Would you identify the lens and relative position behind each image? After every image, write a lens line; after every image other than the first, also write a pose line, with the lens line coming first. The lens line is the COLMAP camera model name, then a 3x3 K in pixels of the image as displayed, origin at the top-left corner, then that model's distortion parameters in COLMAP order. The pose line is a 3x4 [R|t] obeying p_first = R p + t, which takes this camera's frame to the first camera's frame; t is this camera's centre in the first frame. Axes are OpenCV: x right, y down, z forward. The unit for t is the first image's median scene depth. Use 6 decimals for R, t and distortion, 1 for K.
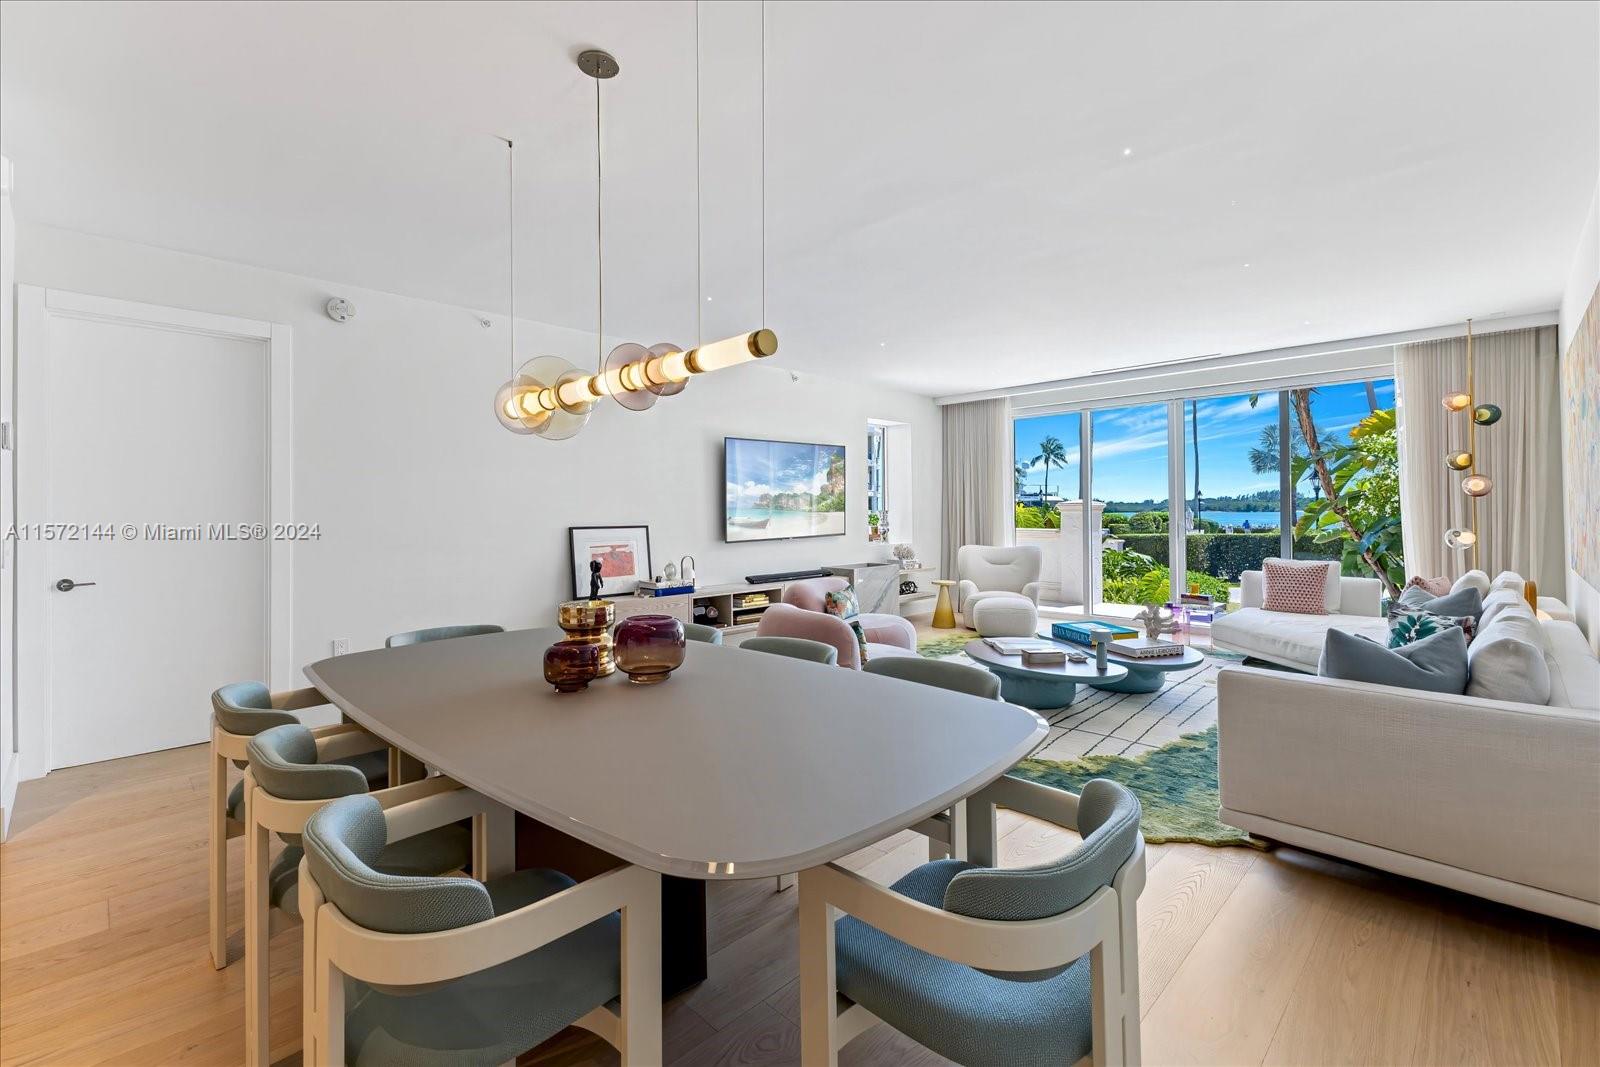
lens RADIAL K [[701.1, 0, 800.1], [0, 701.1, 506.8], [0, 0, 1]] dist [0.009825, 0.000294]
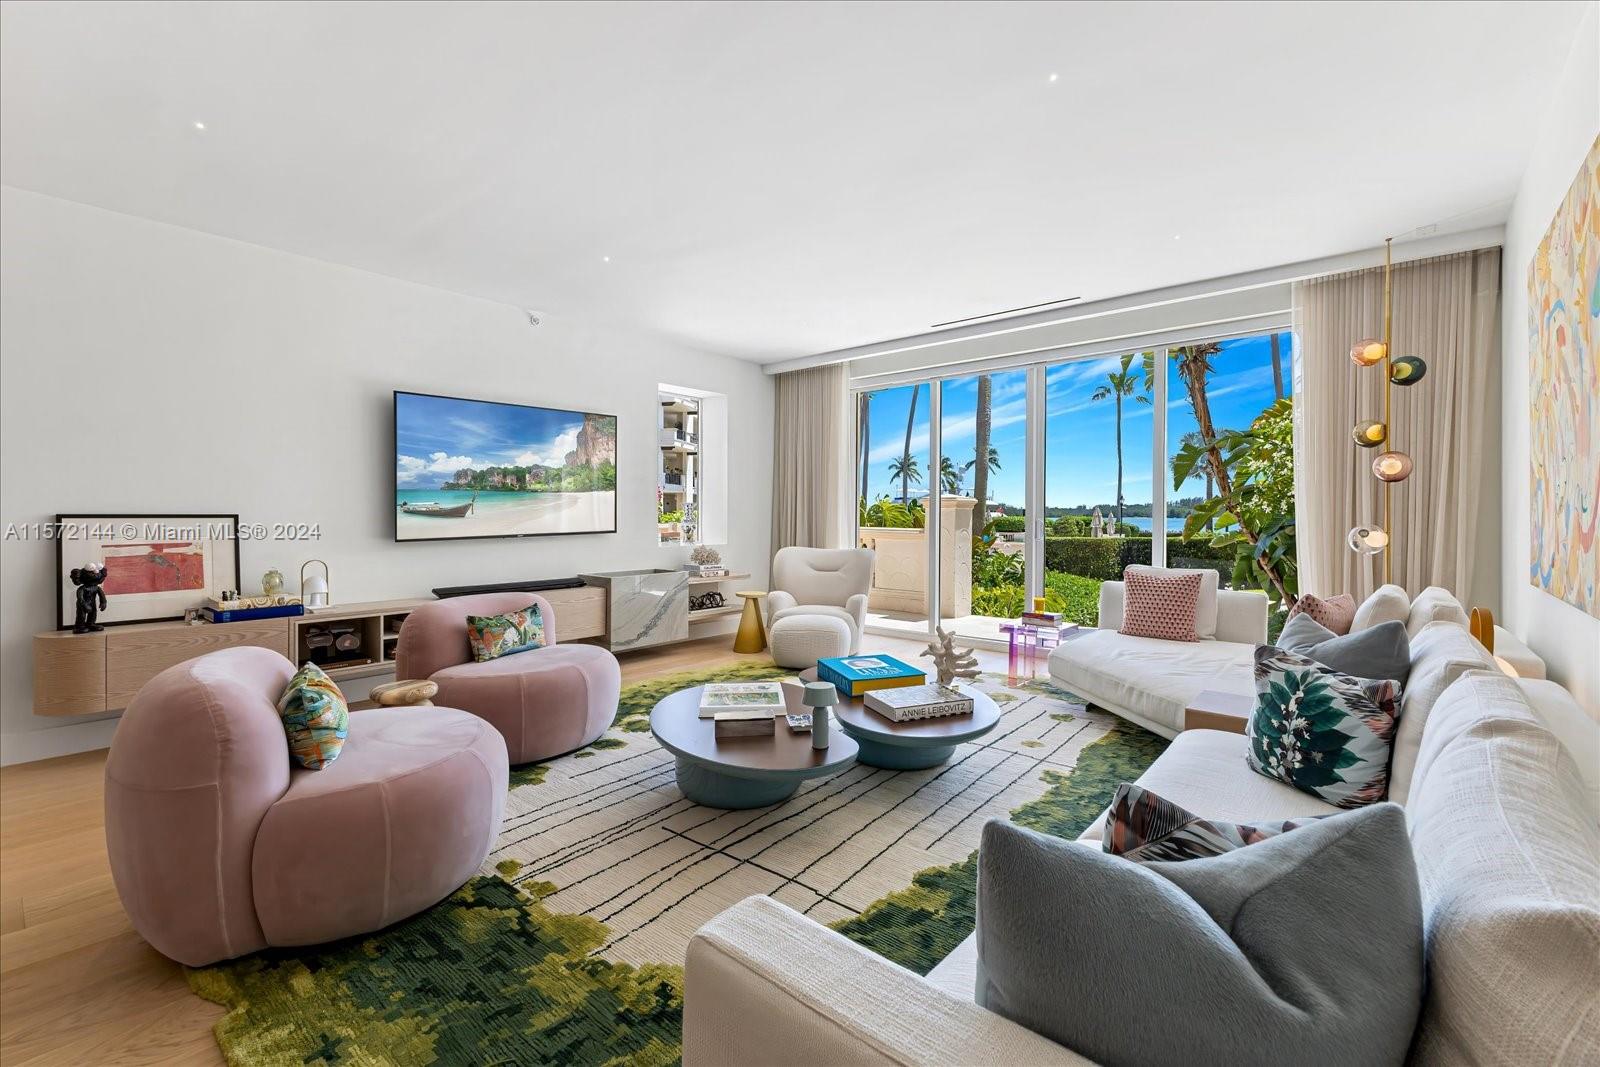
lens RADIAL K [[691.3, 0, 803.5], [0, 691.3, 525.4], [0, 0, 1]] dist [0.013318, 0.000469]
pose [[0.996956, 0.007114, 0.077644, 0.230762], [-0.008856, 0.999716, 0.022114, 0.015135], [-0.077465, -0.022734, 0.996736, 0.255442]]
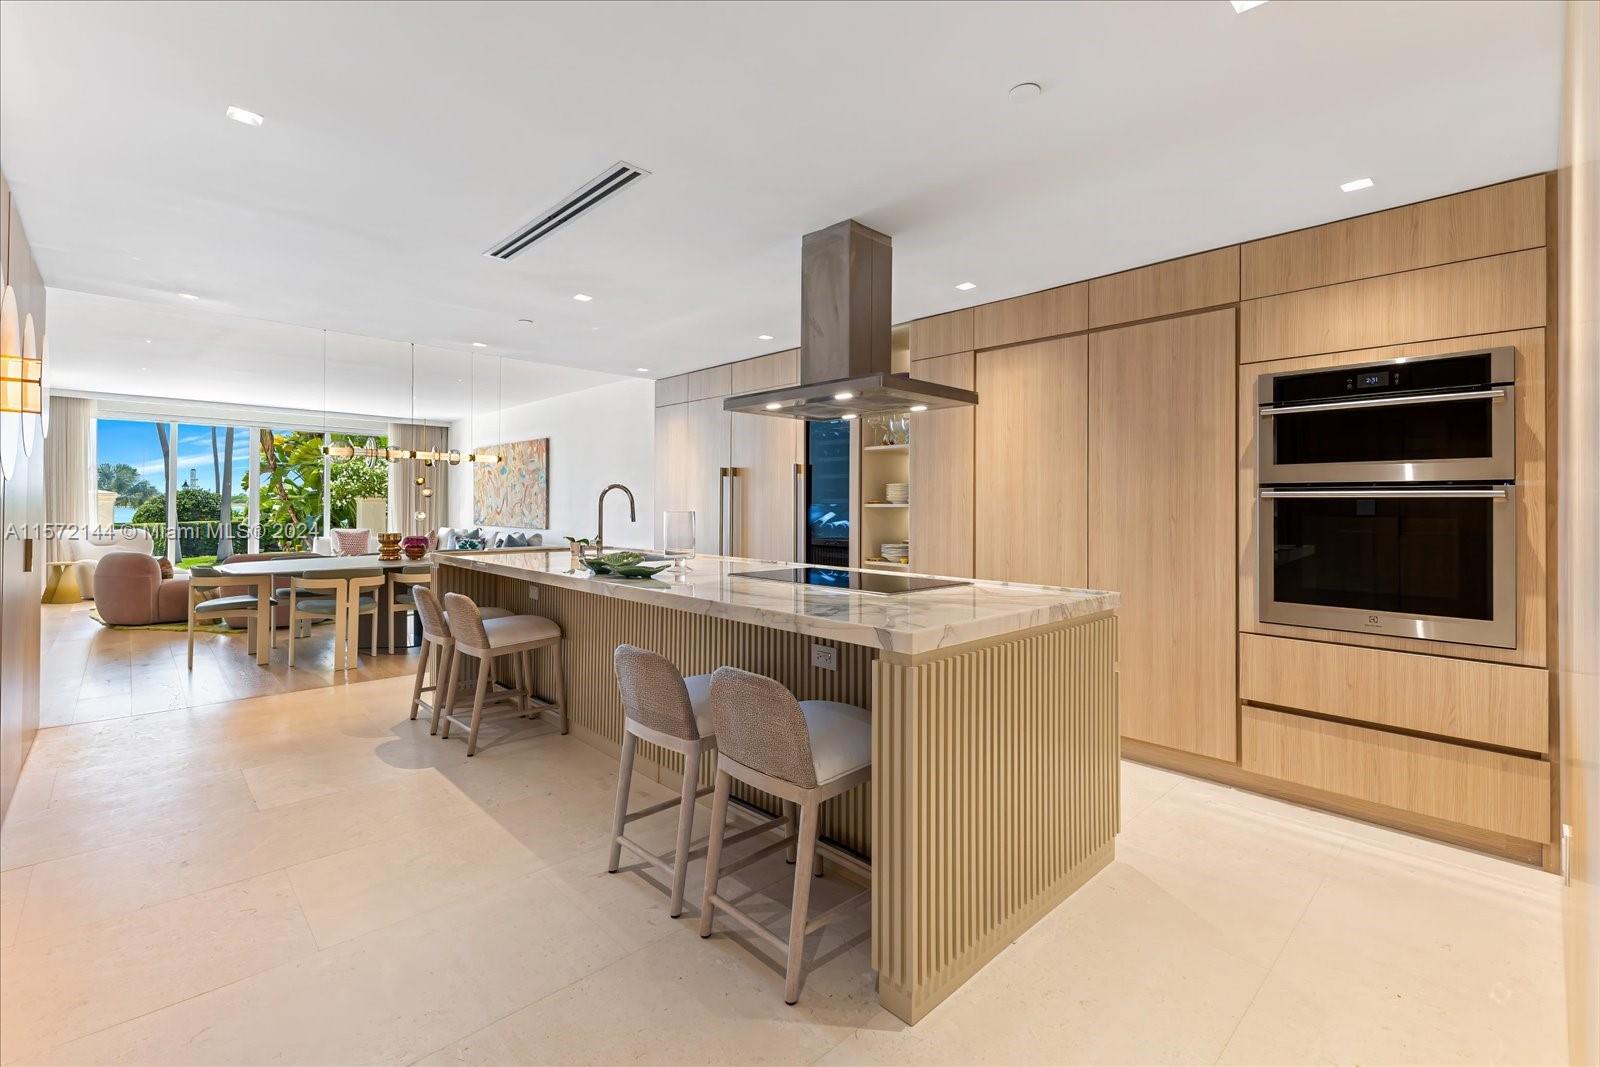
lens RADIAL K [[696.9, 0, 816.0], [0, 696.9, 501.6], [0, 0, 1]] dist [-0.001571, -0.000174]
pose [[0.007371, 0.014685, 0.999865, -1.014376], [-0.014026, 0.999795, -0.014581, 0.011920], [-0.999874, -0.013916, 0.007576, -0.222190]]
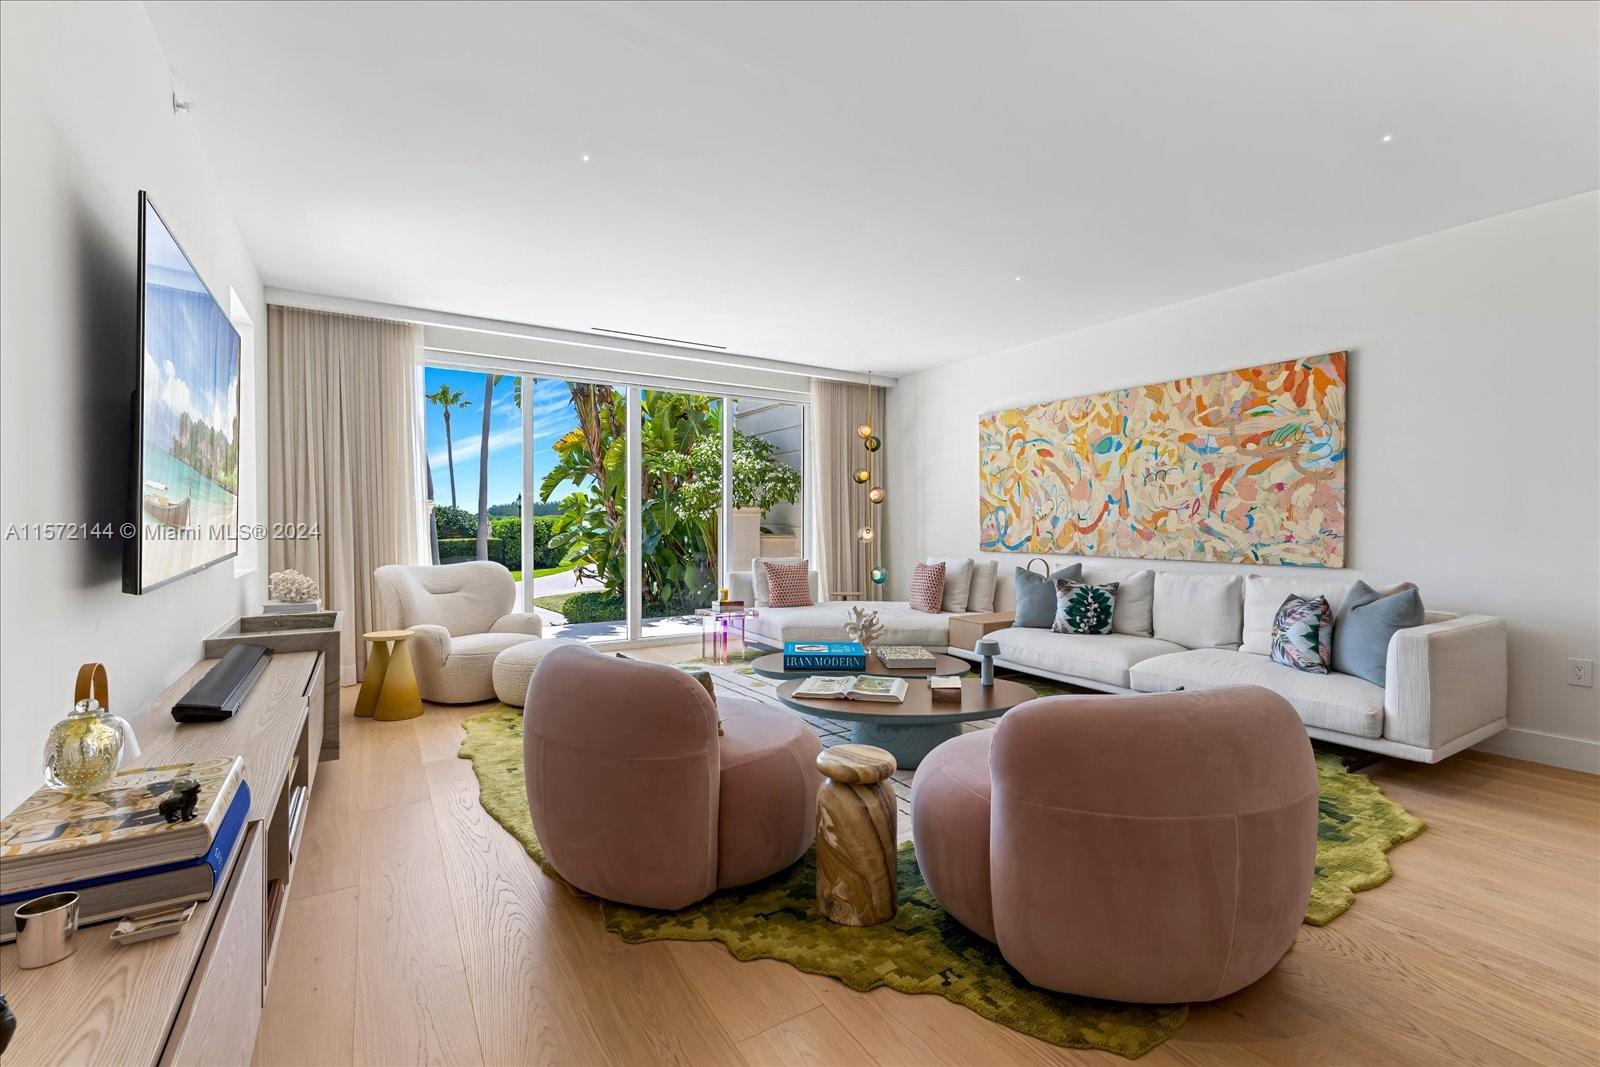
lens RADIAL K [[691.3, 0, 803.5], [0, 691.3, 525.4], [0, 0, 1]] dist [0.013318, 0.000469]
pose [[0.226402, 0.002445, 0.974031, -0.285949], [-0.009516, 0.999955, -0.000298, 0.022671], [-0.973987, -0.009202, 0.226415, 0.648296]]
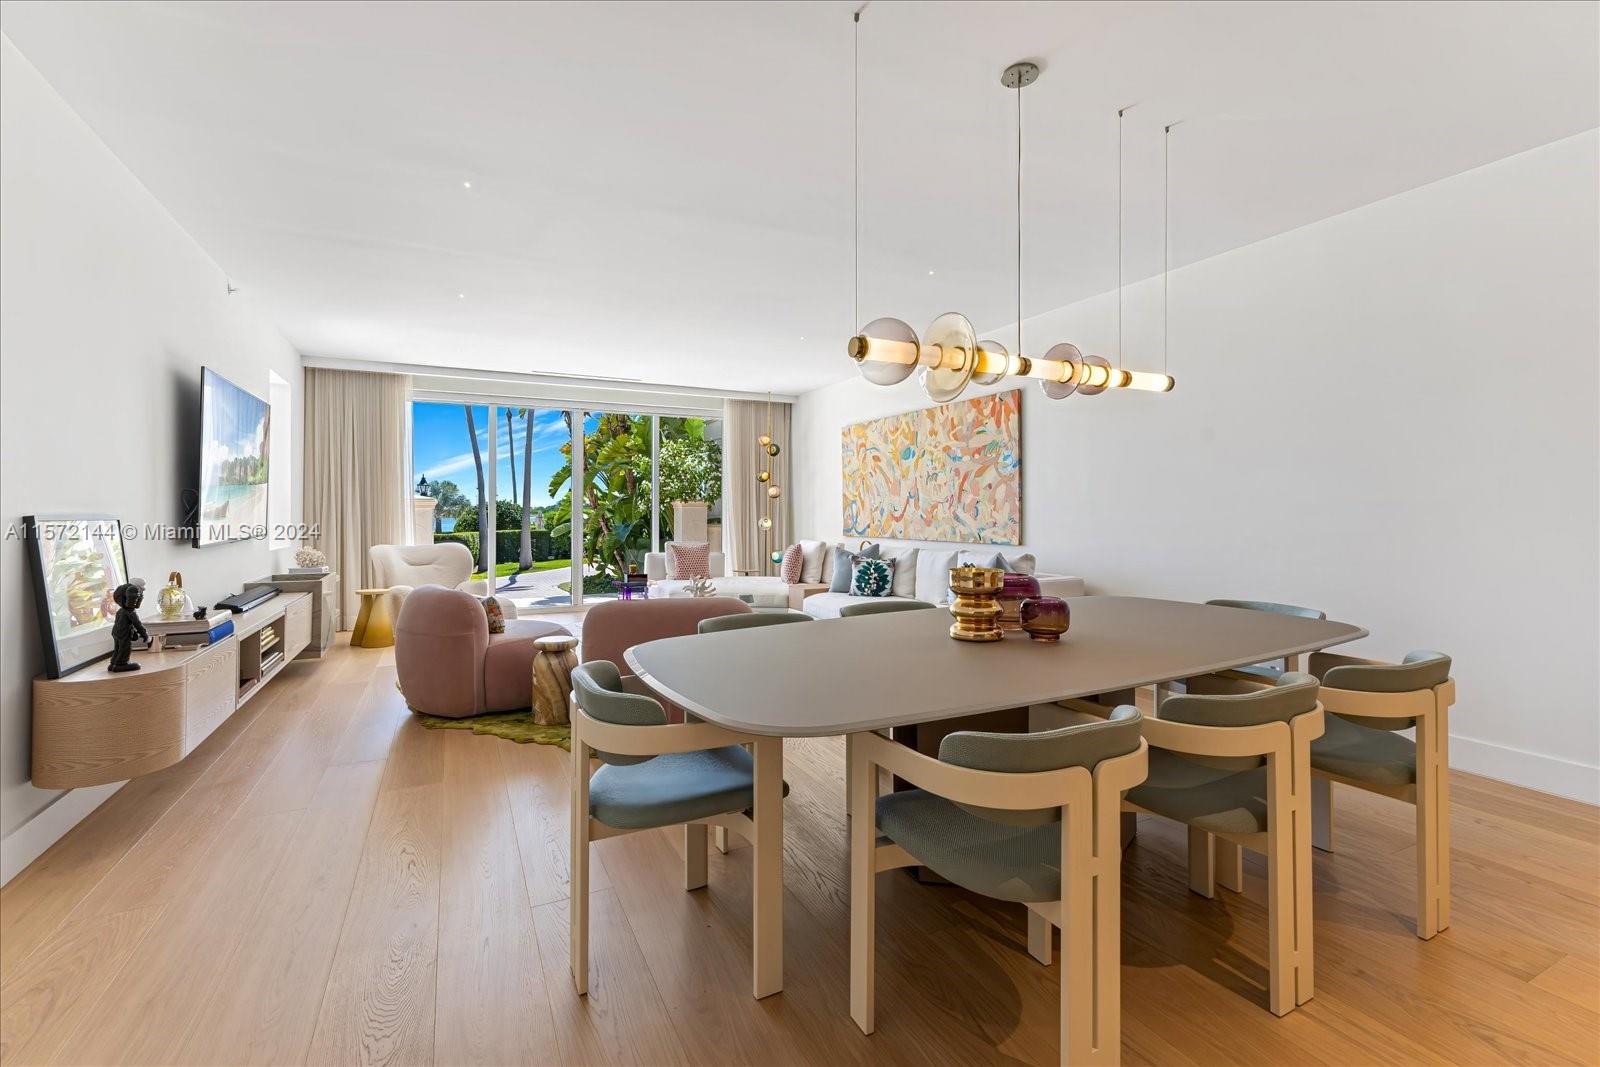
lens RADIAL K [[701.1, 0, 800.1], [0, 701.1, 506.8], [0, 0, 1]] dist [0.009825, 0.000294]
pose [[0.321227, 0.014831, 0.946886, -0.468221], [-0.005694, 0.999890, -0.013729, 0.021919], [-0.946985, -0.000981, 0.321276, 0.314386]]
